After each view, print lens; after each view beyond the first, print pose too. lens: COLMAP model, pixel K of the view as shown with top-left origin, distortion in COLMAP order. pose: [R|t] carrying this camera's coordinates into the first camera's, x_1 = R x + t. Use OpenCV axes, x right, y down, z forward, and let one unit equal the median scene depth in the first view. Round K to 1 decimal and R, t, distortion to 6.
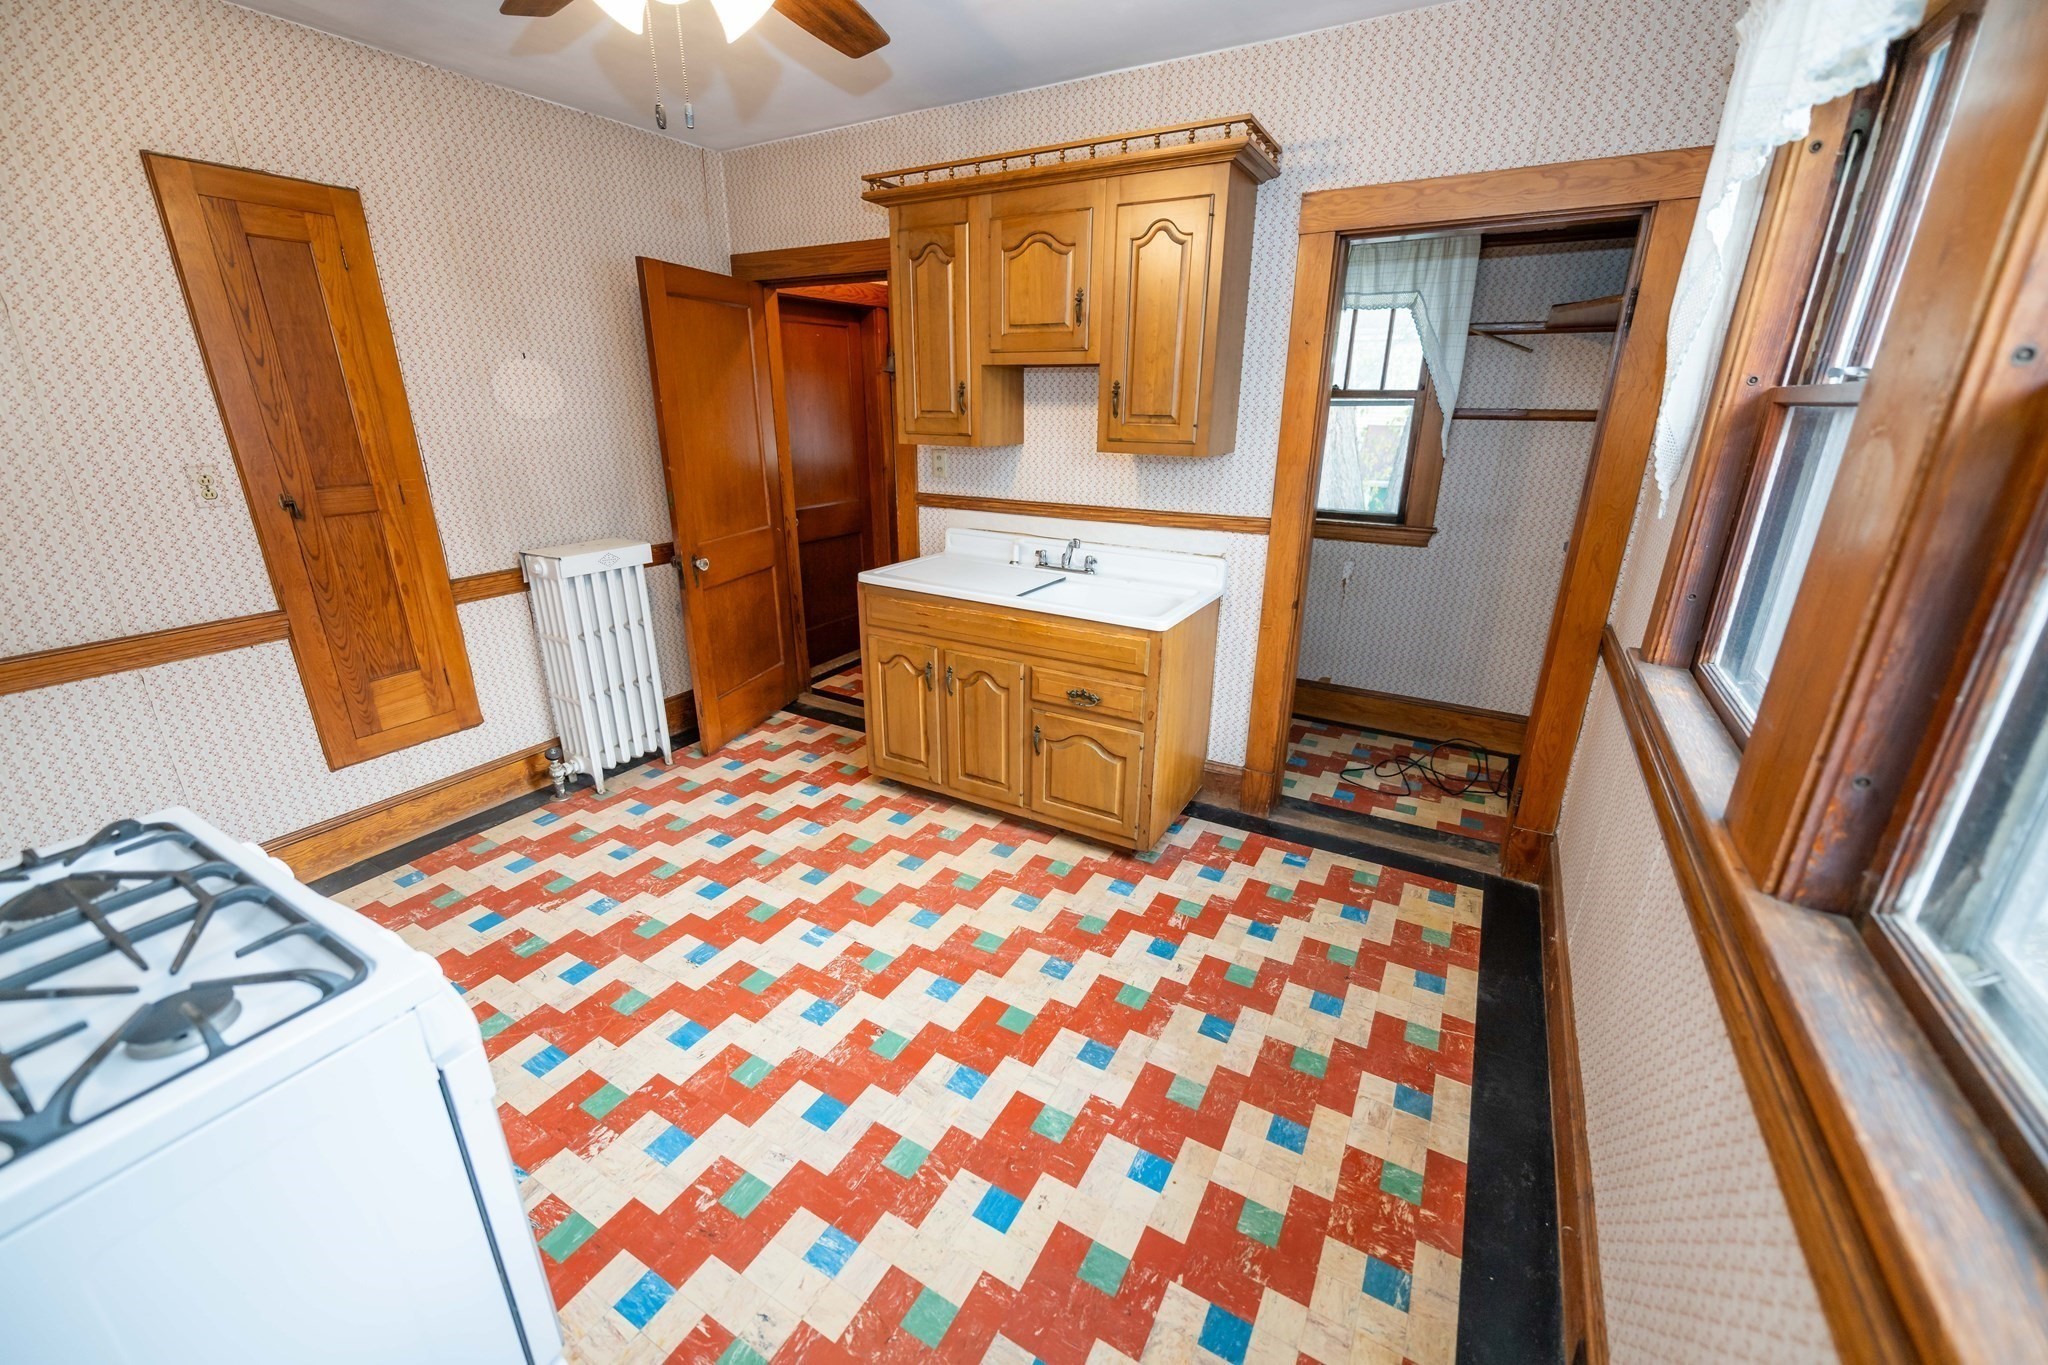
lens RADIAL K [[804.0, 0, 1024.4], [0, 804.0, 674.9], [0, 0, 1]] dist [-0.000521, -0.000386]
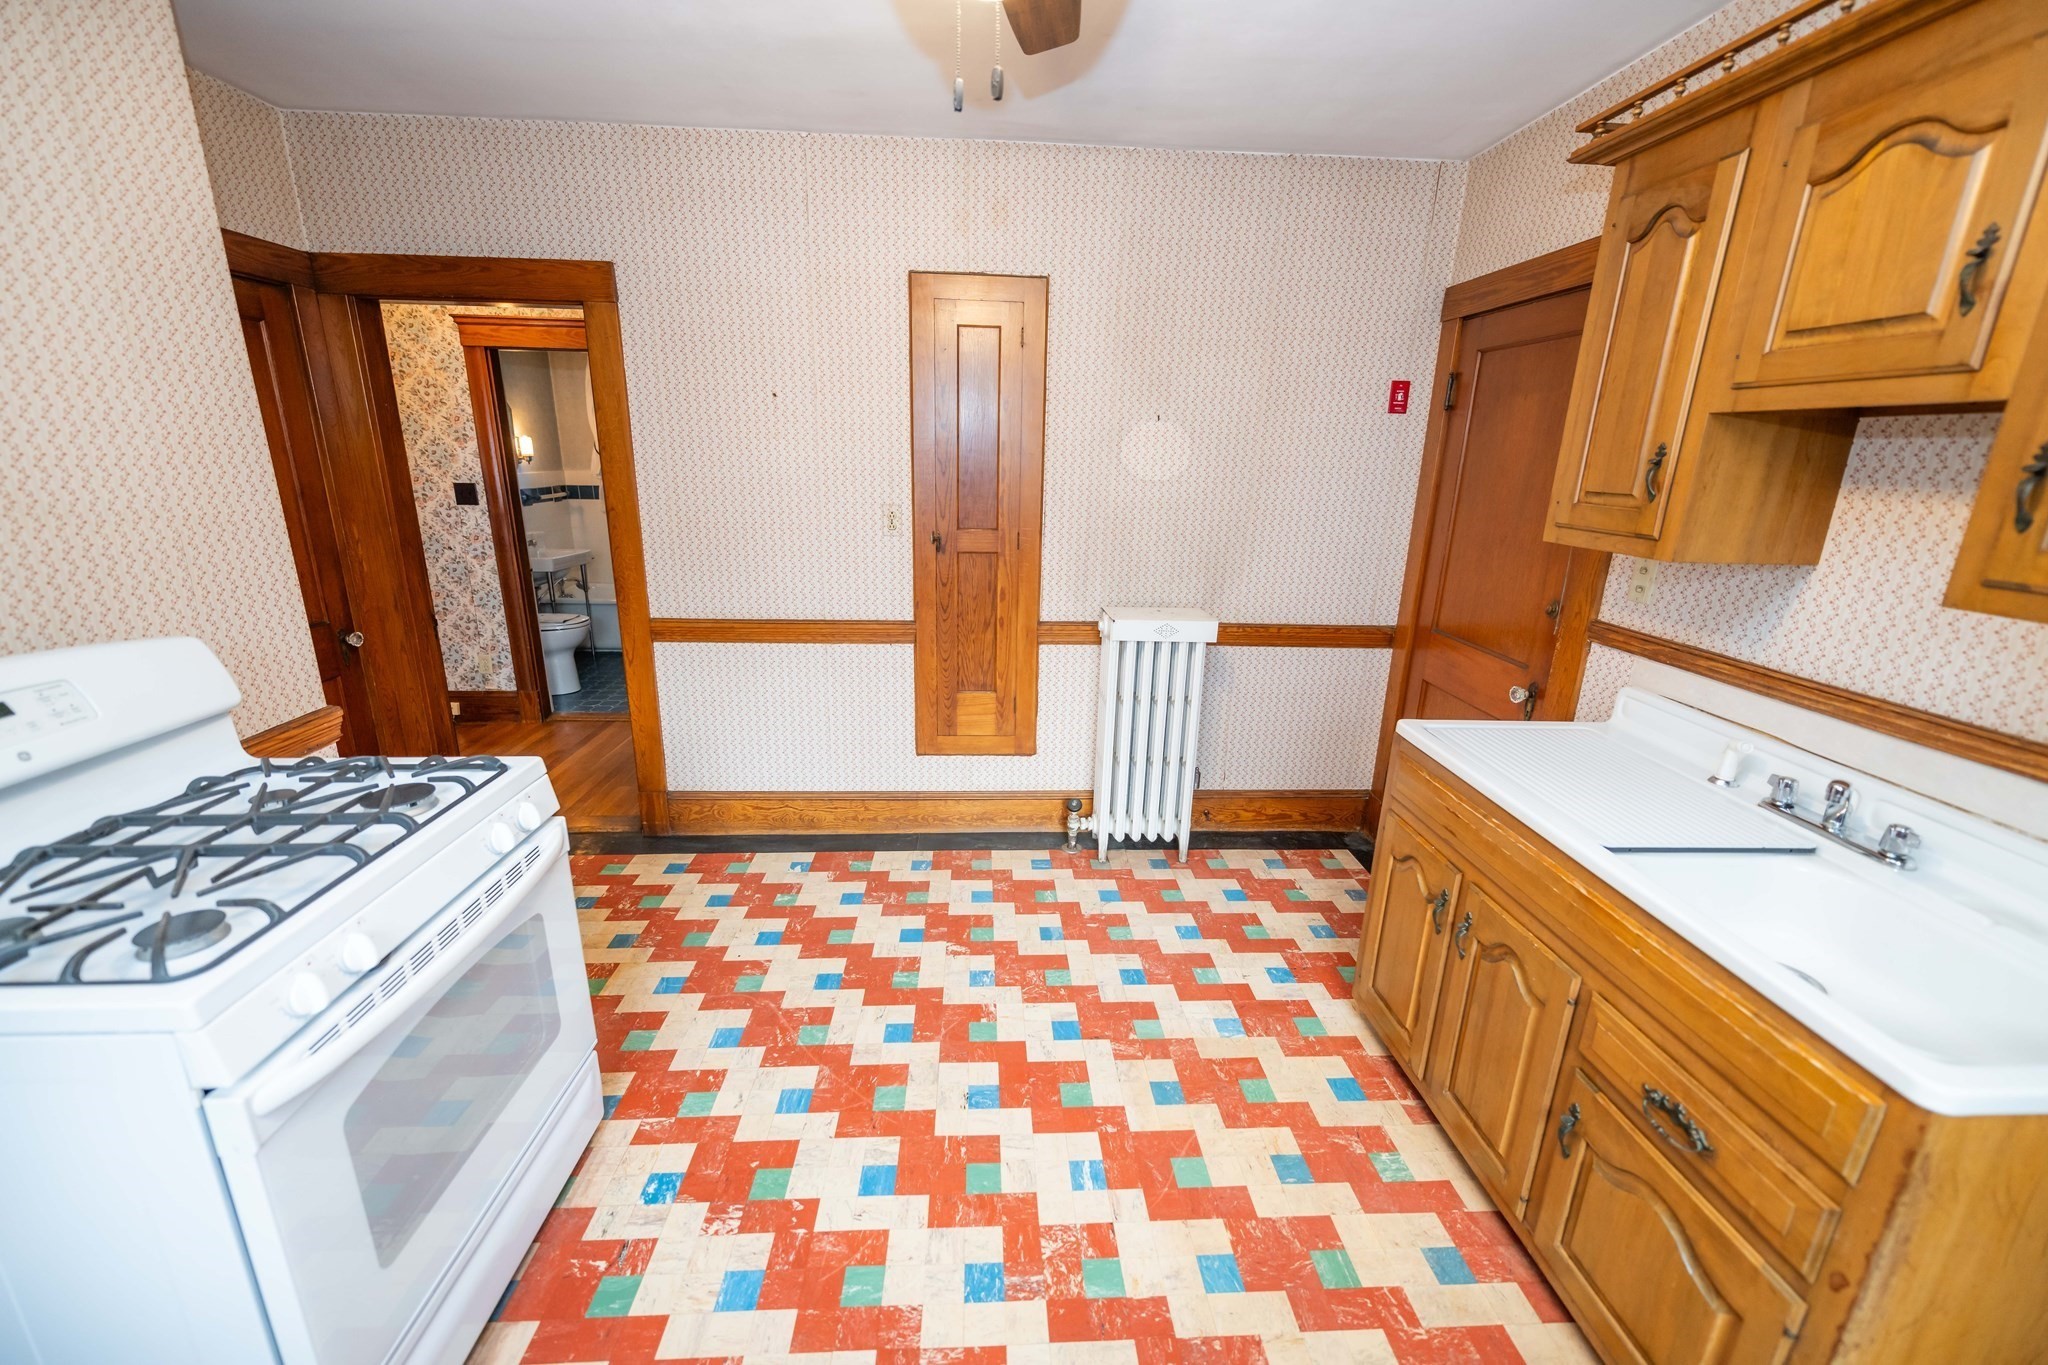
lens RADIAL K [[804.0, 0, 1024.4], [0, 804.0, 674.9], [0, 0, 1]] dist [-0.000521, -0.000386]
pose [[0.544593, 0.233360, -0.805581, 0.170901], [-0.294078, 0.952662, 0.077162, -0.131450], [0.785453, 0.194882, 0.587439, 0.373845]]
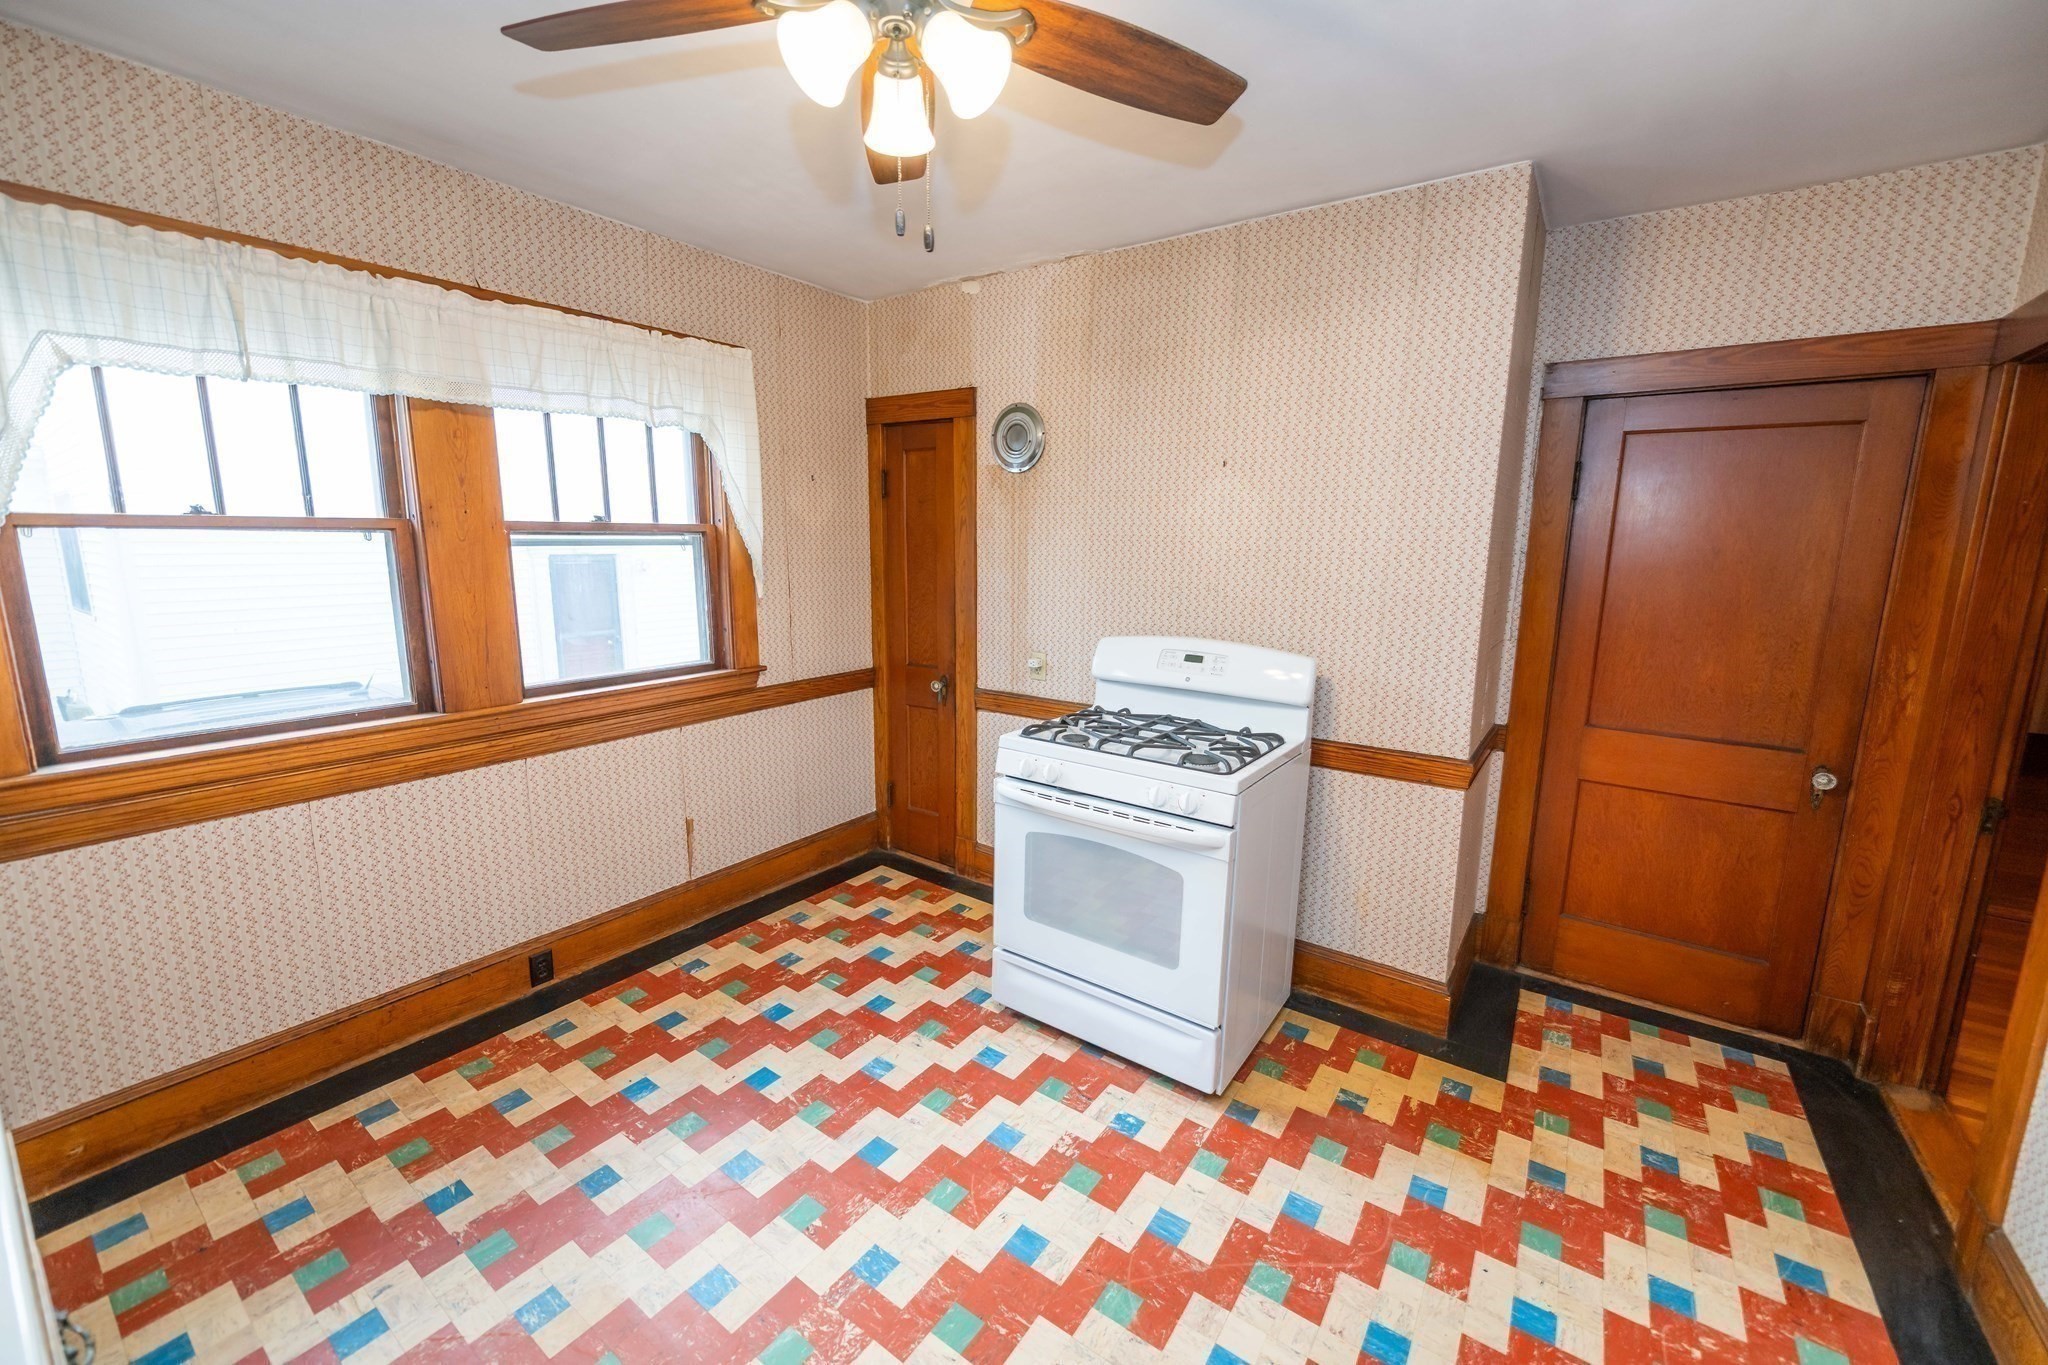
lens RADIAL K [[804.0, 0, 1024.4], [0, 804.0, 674.9], [0, 0, 1]] dist [-0.000521, -0.000386]
pose [[-0.995044, -0.032166, 0.094088, -0.348558], [0.017393, 0.875339, 0.483197, -0.369482], [-0.097901, 0.482439, -0.870441, 1.063182]]
